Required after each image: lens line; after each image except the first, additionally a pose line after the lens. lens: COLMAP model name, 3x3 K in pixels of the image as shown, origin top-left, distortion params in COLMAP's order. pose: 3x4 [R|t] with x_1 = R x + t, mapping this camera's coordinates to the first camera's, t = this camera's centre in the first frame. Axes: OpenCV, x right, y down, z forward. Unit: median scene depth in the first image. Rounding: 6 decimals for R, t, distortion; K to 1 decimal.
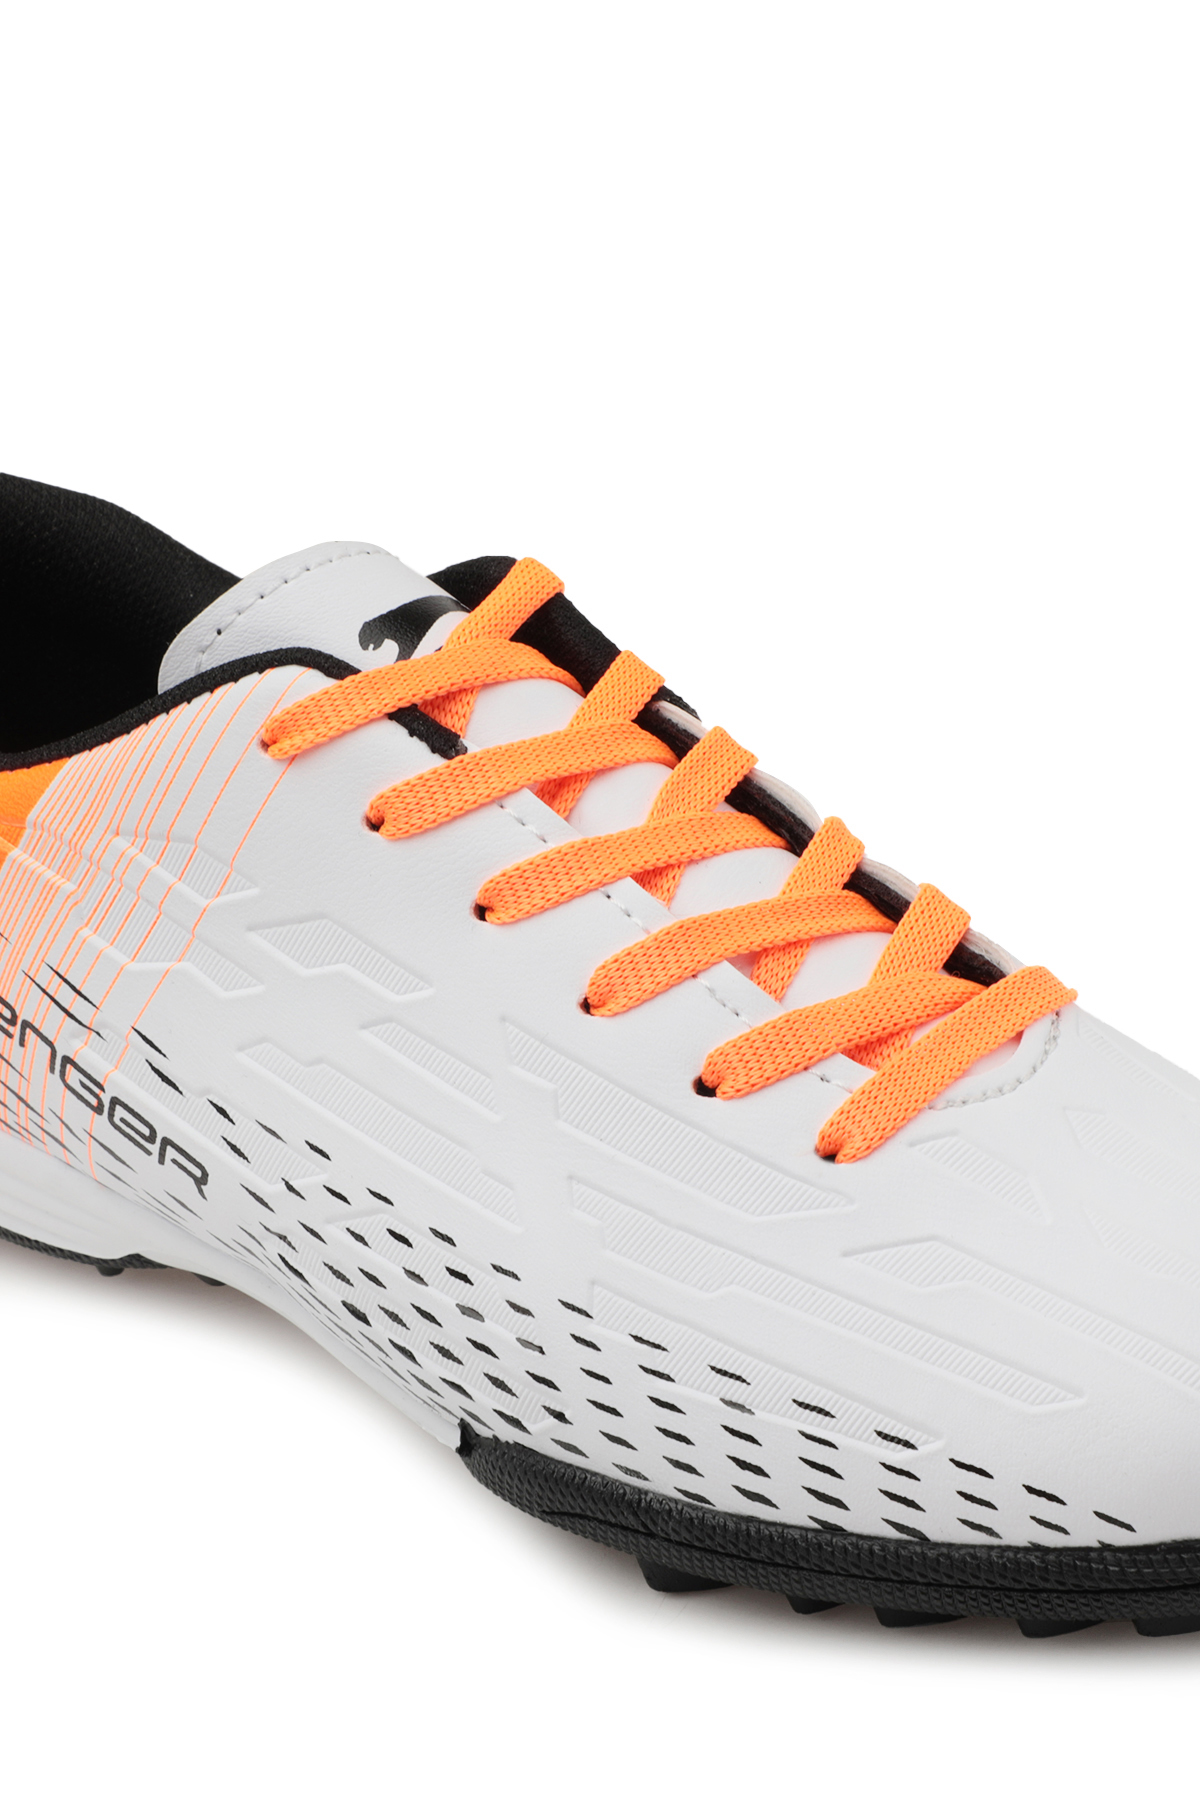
lens RADIAL K [[4723.8, 0, 600.1], [0, 4723.8, 856.6], [0, 0, 1]] dist [0.008830, 0.408646]
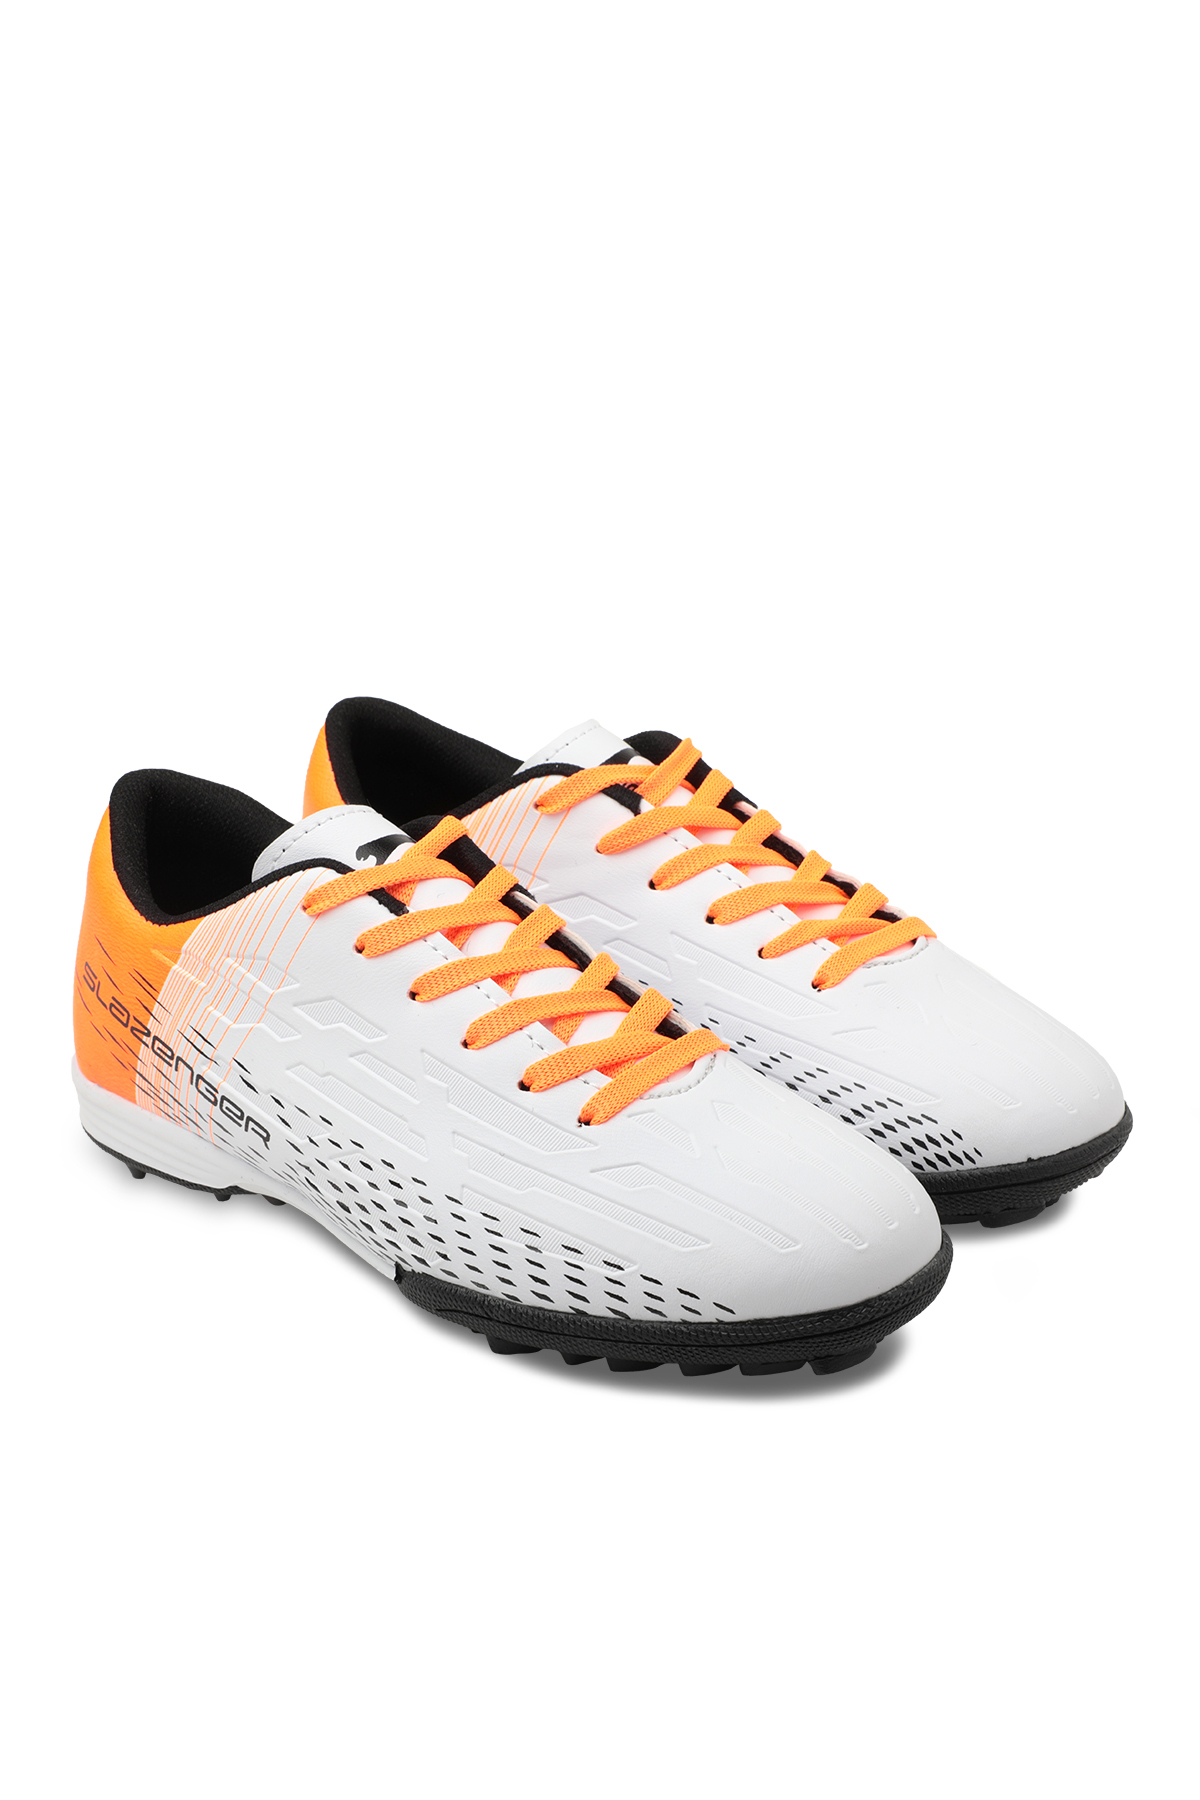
lens RADIAL K [[3847.5, 0, 600.0], [0, 3847.5, 900.0], [0, 0, 1]] dist [-0.081166, -0.064693]
pose [[0.998728, 0.017302, -0.047367, 0.123123], [-0.021330, 0.996077, -0.085884, 0.105065], [0.045695, 0.086785, 0.995179, -0.546729]]
